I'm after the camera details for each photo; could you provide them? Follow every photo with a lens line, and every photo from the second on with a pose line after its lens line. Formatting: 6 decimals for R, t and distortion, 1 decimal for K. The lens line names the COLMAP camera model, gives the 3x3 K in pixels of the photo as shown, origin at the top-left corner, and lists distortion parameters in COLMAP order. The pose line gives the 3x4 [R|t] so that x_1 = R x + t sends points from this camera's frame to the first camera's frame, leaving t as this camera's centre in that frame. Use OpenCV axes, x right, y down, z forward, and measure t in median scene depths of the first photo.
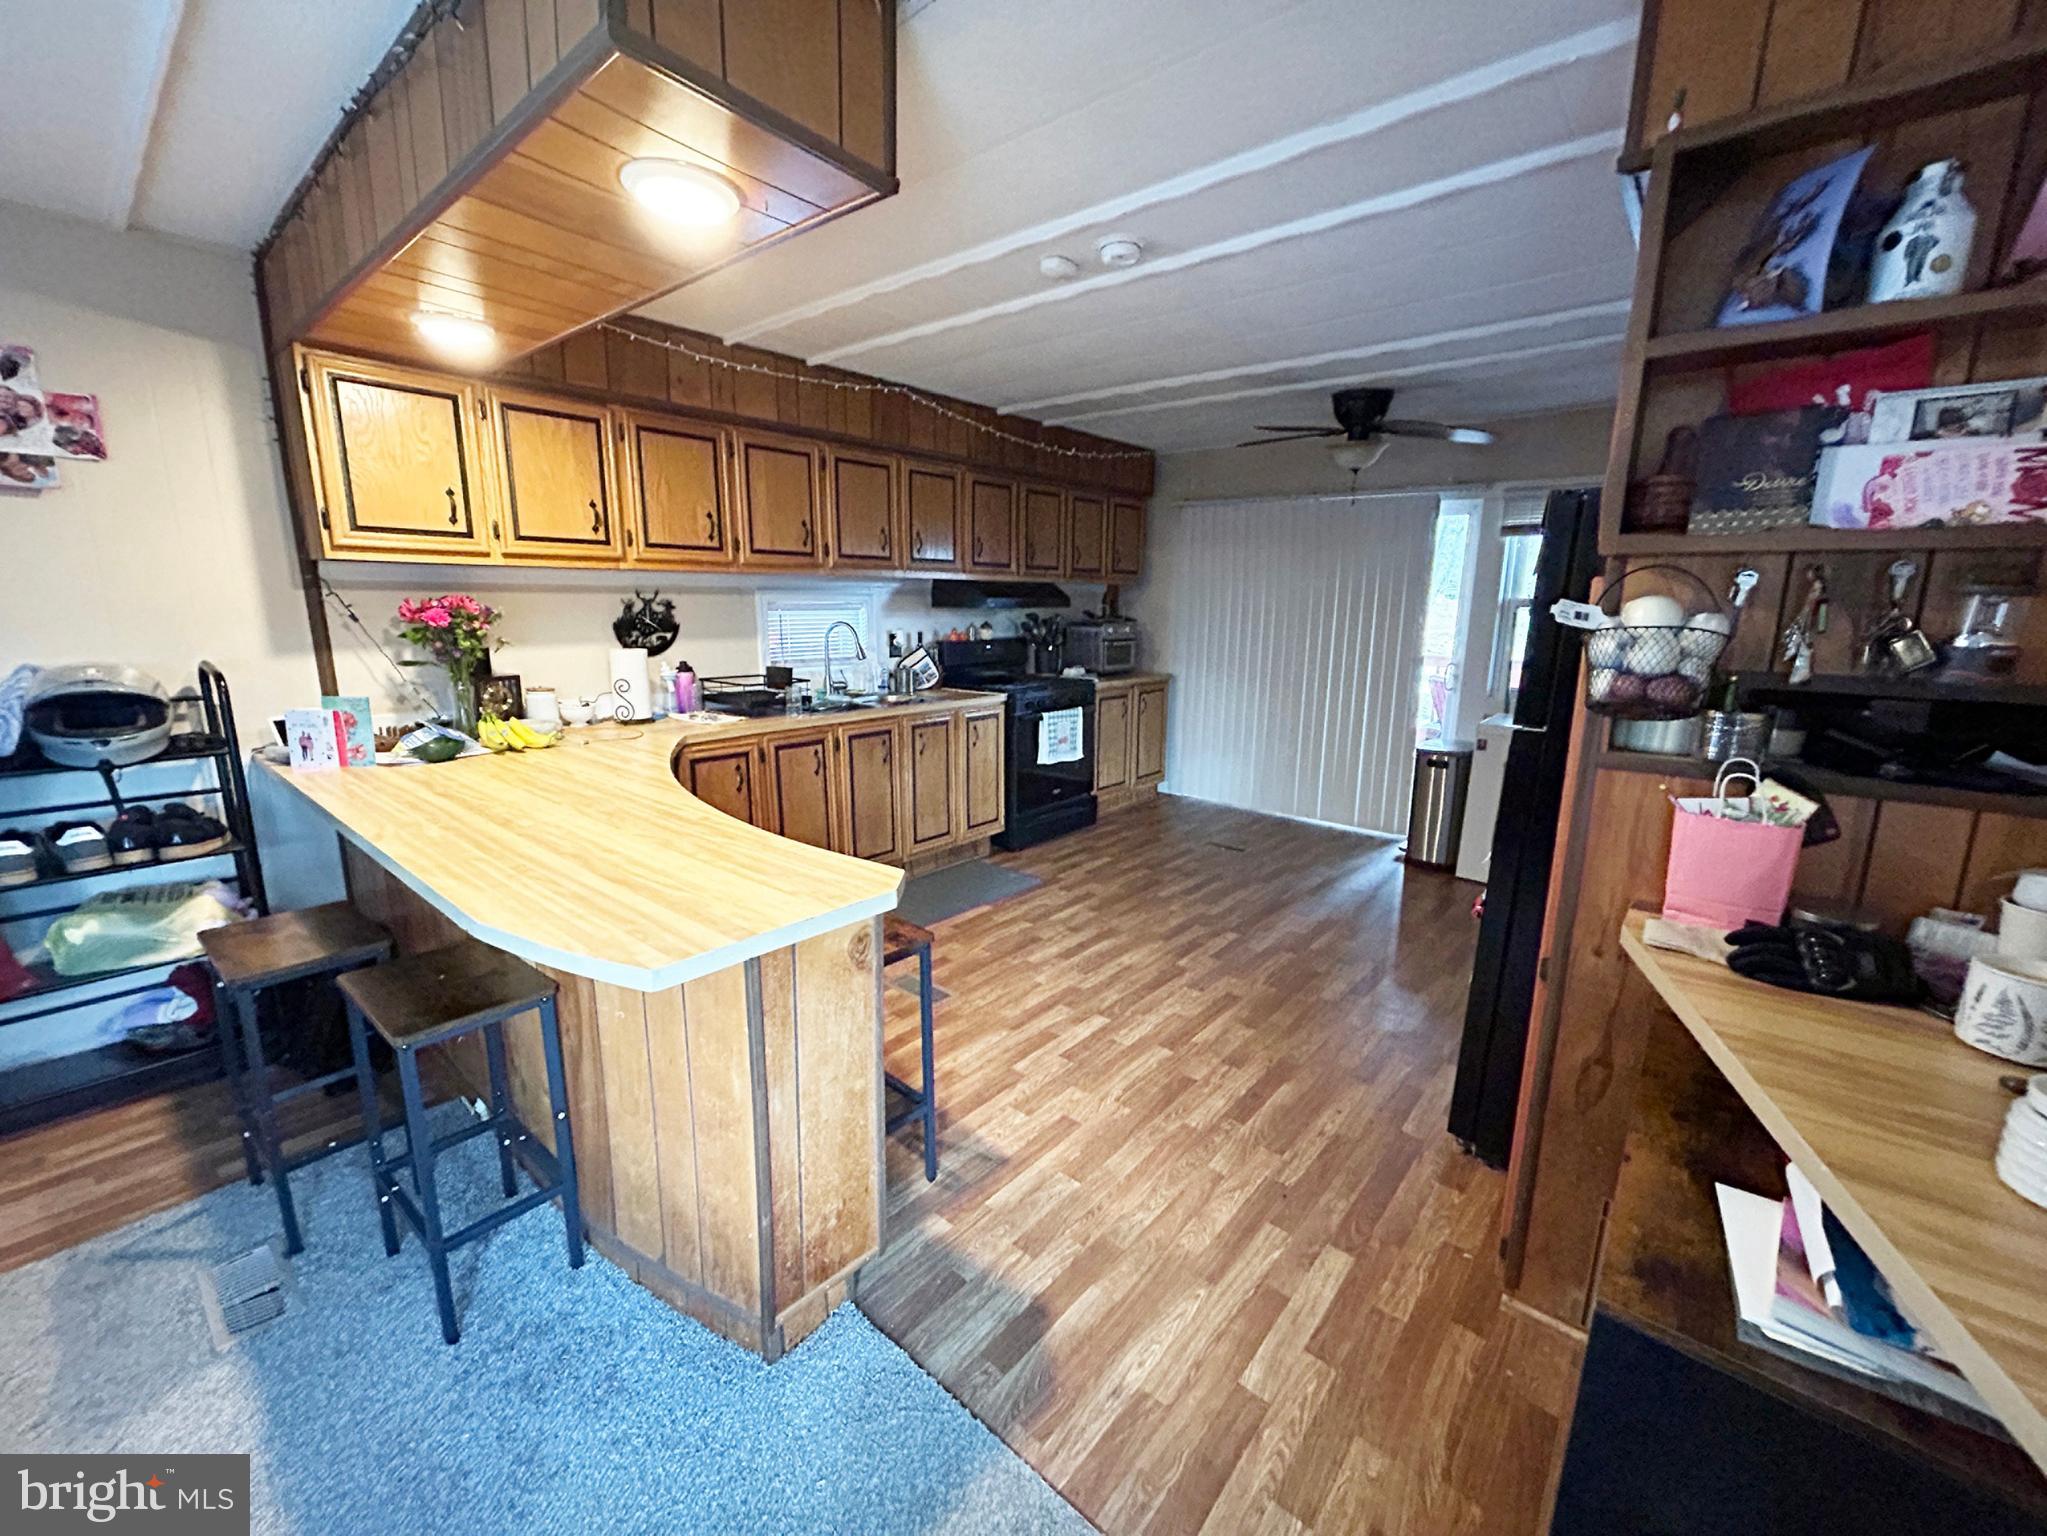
lens RADIAL K [[827.4, 0, 1044.2], [0, 827.4, 761.2], [0, 0, 1]] dist [-0.000397, 0.000022]
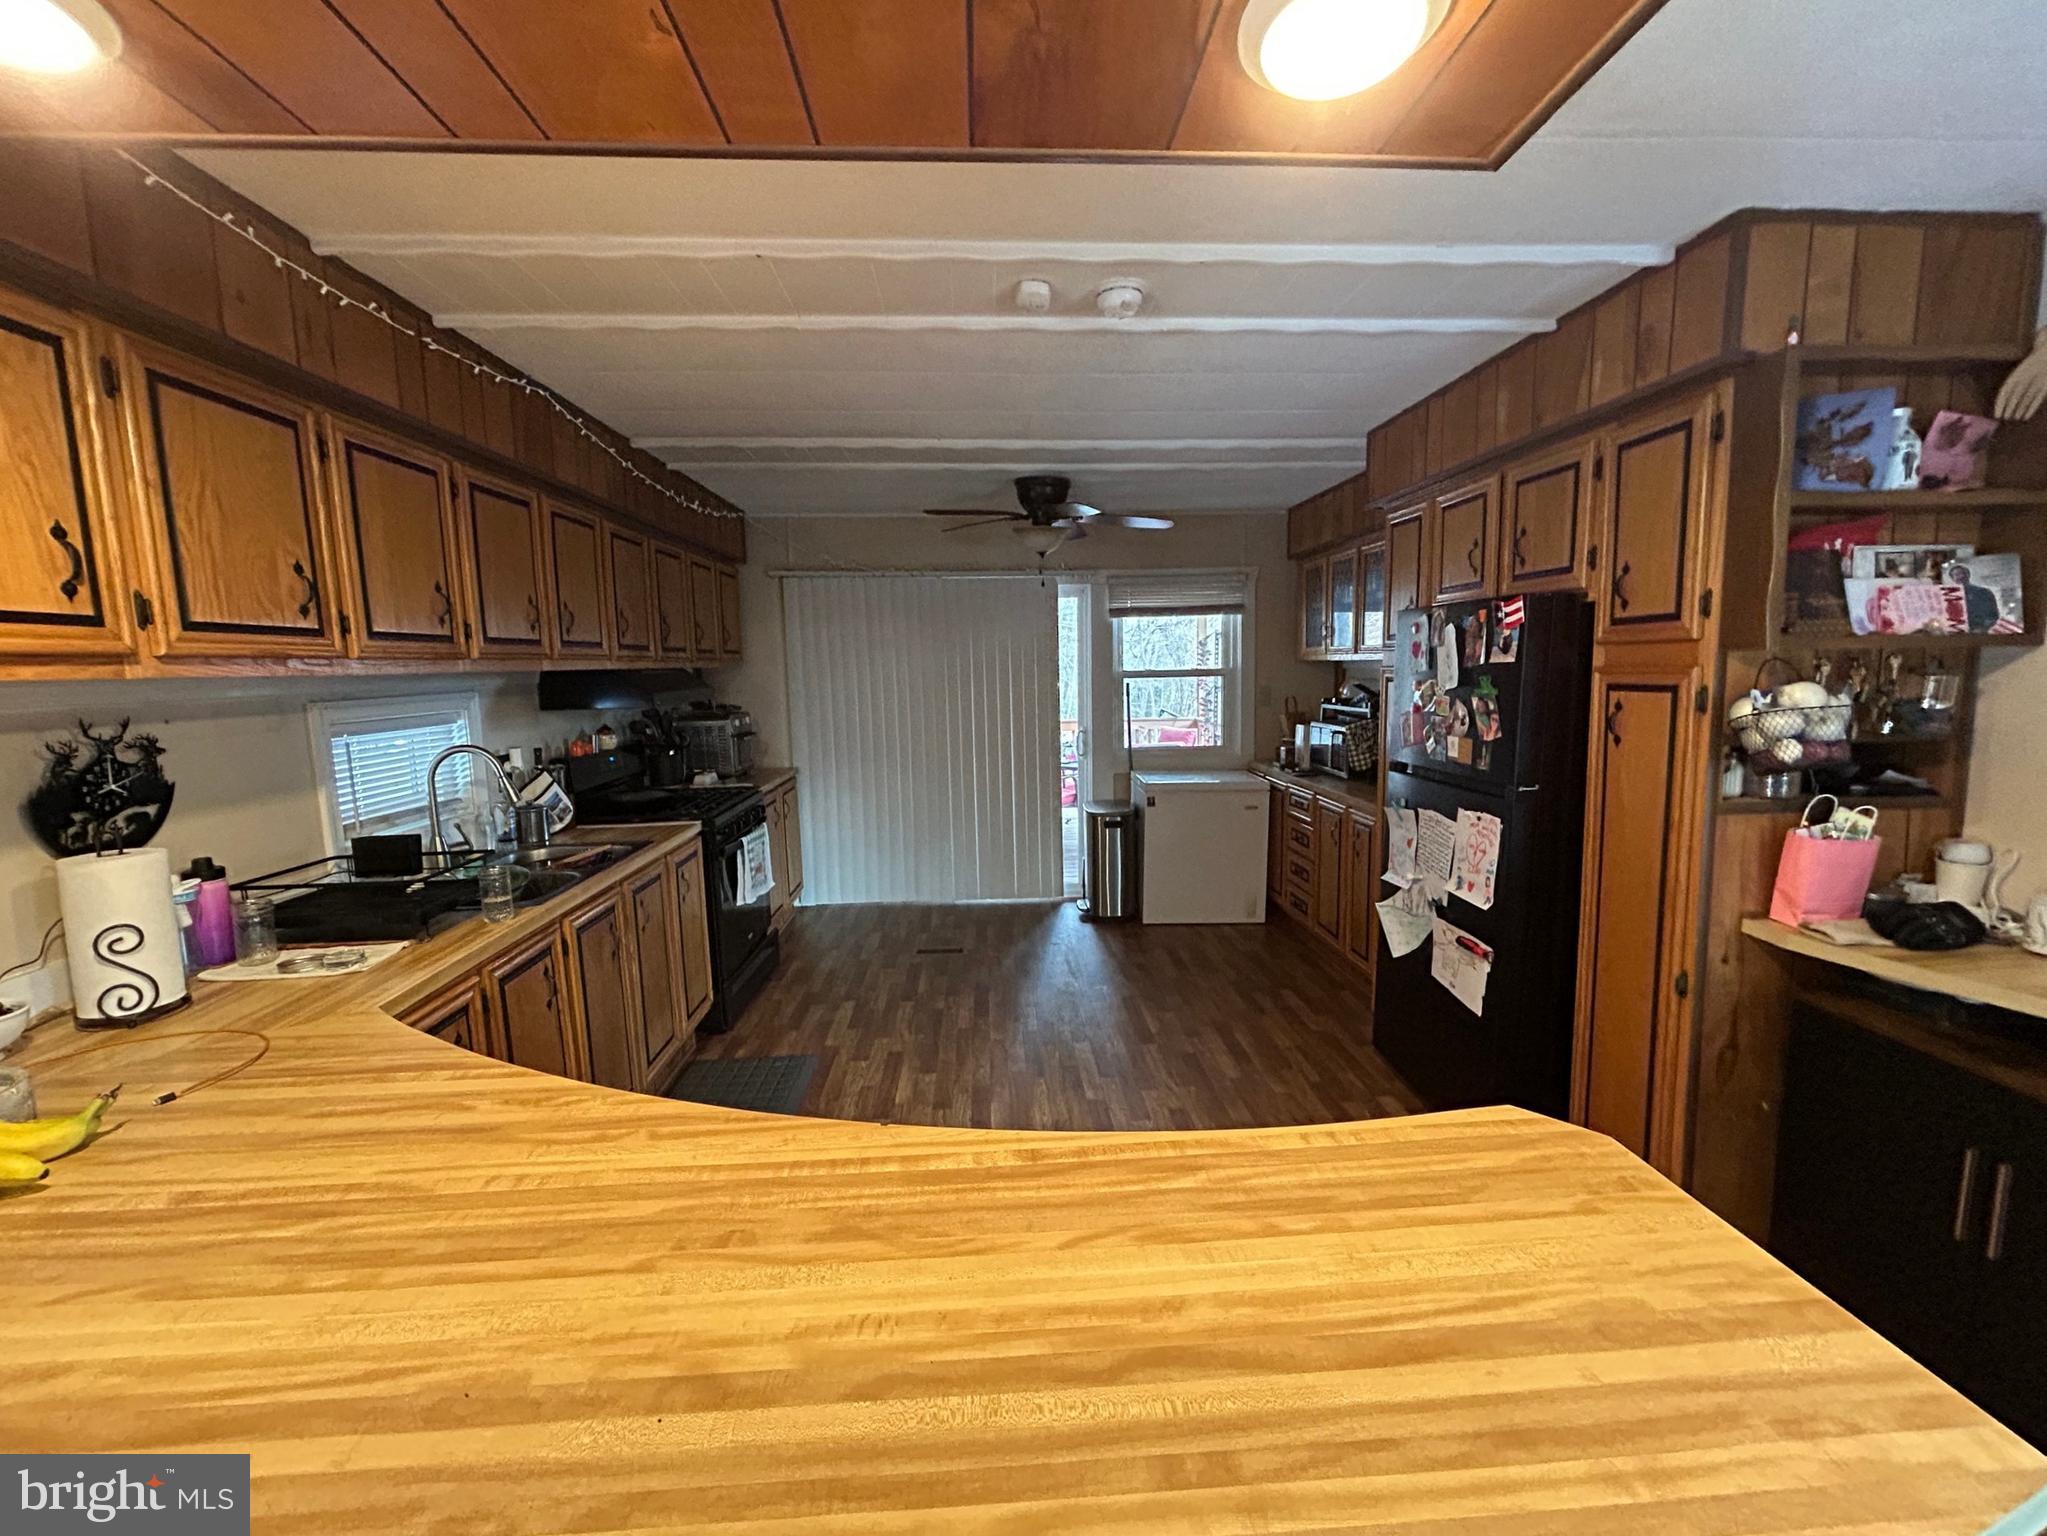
lens RADIAL K [[827.4, 0, 1013.5], [0, 827.4, 770.4], [0, 0, 1]] dist [-0.000397, 0.000022]
pose [[0.738113, -0.112003, 0.665316, -0.594128], [0.158176, 0.987368, -0.009264, -0.135235], [-0.655874, 0.112074, 0.746504, 0.467541]]
